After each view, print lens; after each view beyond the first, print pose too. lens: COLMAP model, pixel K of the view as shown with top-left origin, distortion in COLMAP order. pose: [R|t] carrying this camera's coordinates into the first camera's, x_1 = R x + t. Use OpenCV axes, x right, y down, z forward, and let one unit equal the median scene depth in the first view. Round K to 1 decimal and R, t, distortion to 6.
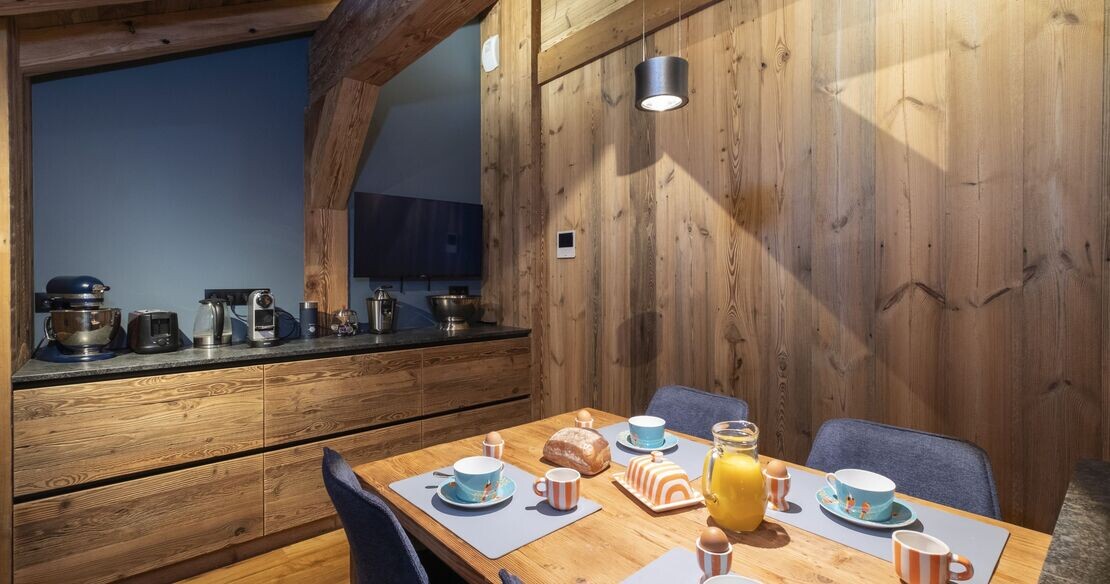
lens RADIAL K [[486.5, 0, 555.0], [0, 486.5, 292.0], [0, 0, 1]] dist [-0.004984, -0.000437]
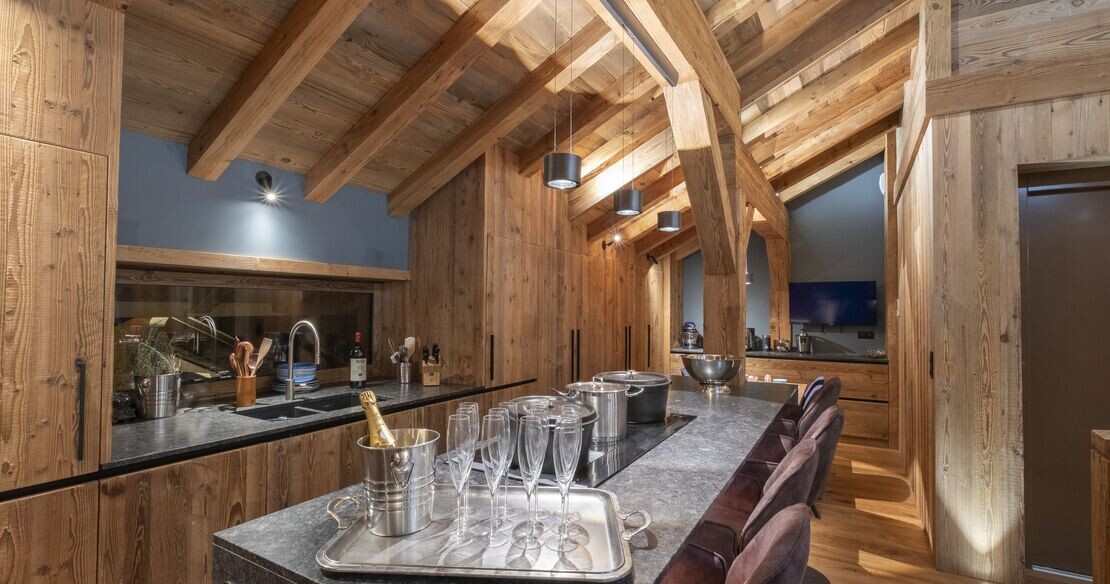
lens RADIAL K [[501.7, 0, 555.0], [0, 501.7, 292.0], [0, 0, 1]] dist [0.000392, 0.000427]
pose [[0.307739, -0.019258, -0.951276, 1.356157], [-0.026261, 0.999242, -0.028724, -0.081798], [0.951108, 0.033821, 0.307000, -0.633311]]
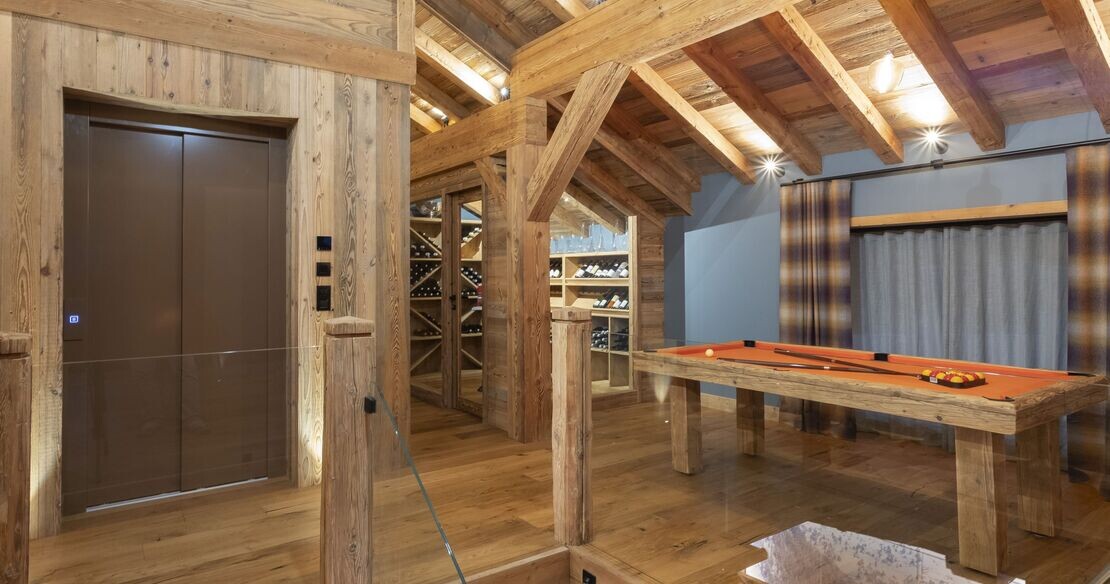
lens RADIAL K [[624.0, 0, 549.0], [0, 624.0, 262.1], [0, 0, 1]] dist [0.002747, 0.003651]
pose [[0.993824, -0.000329, -0.110971, 1.721978], [-0.003624, 0.999366, -0.035425, -0.022064], [0.110912, 0.035609, 0.993192, -0.513727]]
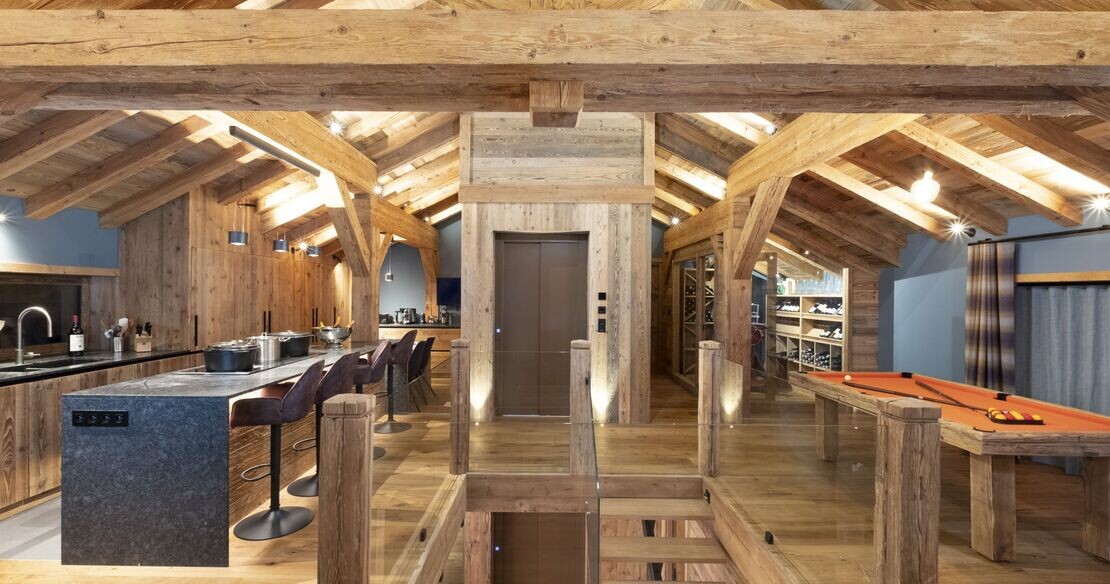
lens RADIAL K [[486.5, 0, 555.0], [0, 486.5, 292.0], [0, 0, 1]] dist [-0.004984, -0.000437]
pose [[0.744508, 0.011521, -0.667514, 2.295004], [-0.023953, 0.999668, -0.009462, -0.107028], [0.667183, 0.023033, 0.744538, -0.845331]]
